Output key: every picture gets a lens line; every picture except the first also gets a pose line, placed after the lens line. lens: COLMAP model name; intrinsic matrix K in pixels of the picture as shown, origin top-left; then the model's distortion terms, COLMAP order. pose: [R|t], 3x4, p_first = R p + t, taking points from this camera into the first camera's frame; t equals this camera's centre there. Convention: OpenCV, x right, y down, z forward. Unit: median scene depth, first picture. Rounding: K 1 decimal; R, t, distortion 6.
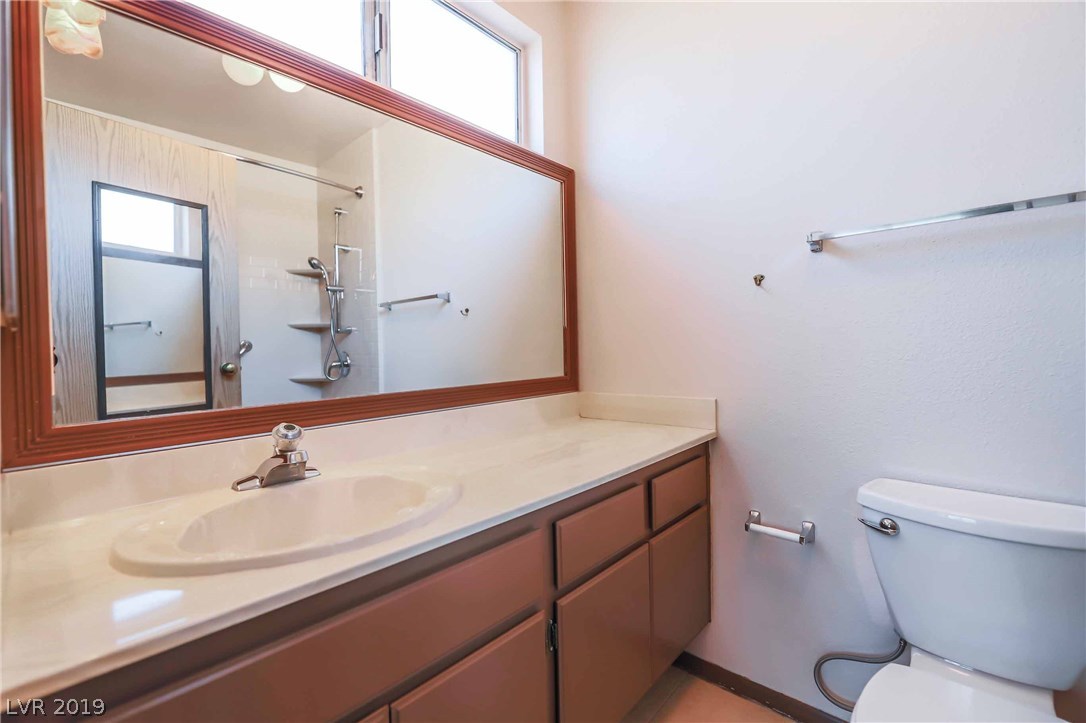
lens RADIAL K [[464.7, 0, 541.7], [0, 464.7, 357.0], [0, 0, 1]] dist [-0.000052, -0.002978]
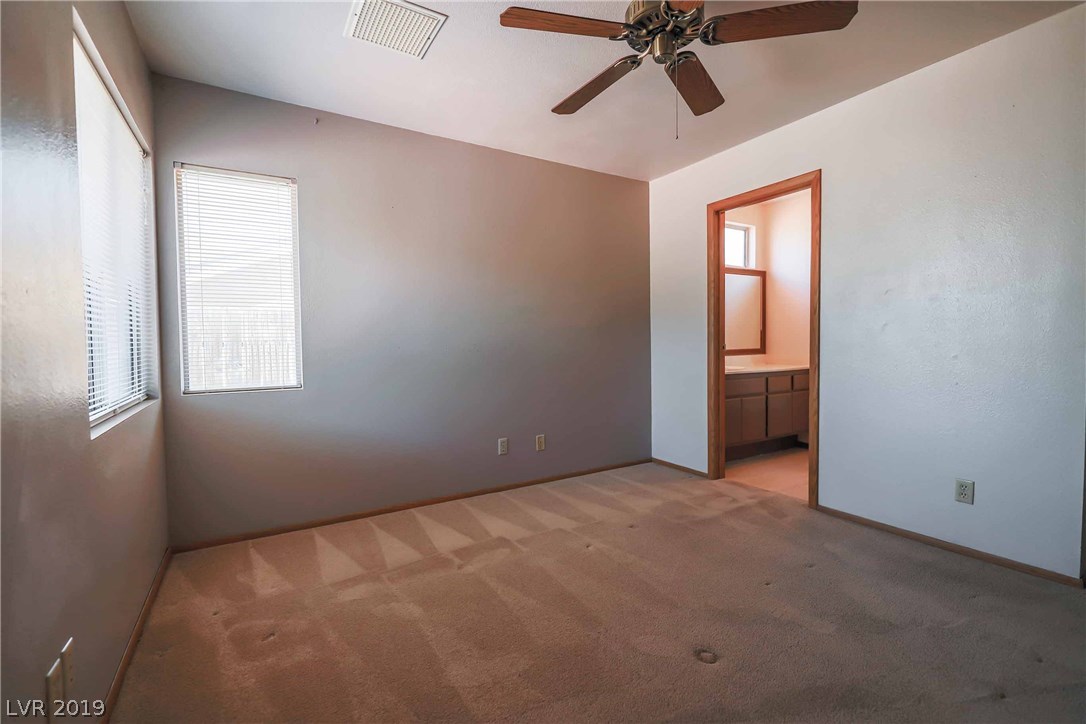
lens RADIAL K [[464.7, 0, 541.7], [0, 464.7, 357.5], [0, 0, 1]] dist [-0.000052, -0.002978]
pose [[0.955380, 0.019942, -0.294707, -0.382272], [-0.011508, 0.999474, 0.030325, 0.028478], [0.295157, -0.025580, 0.955106, -2.034140]]
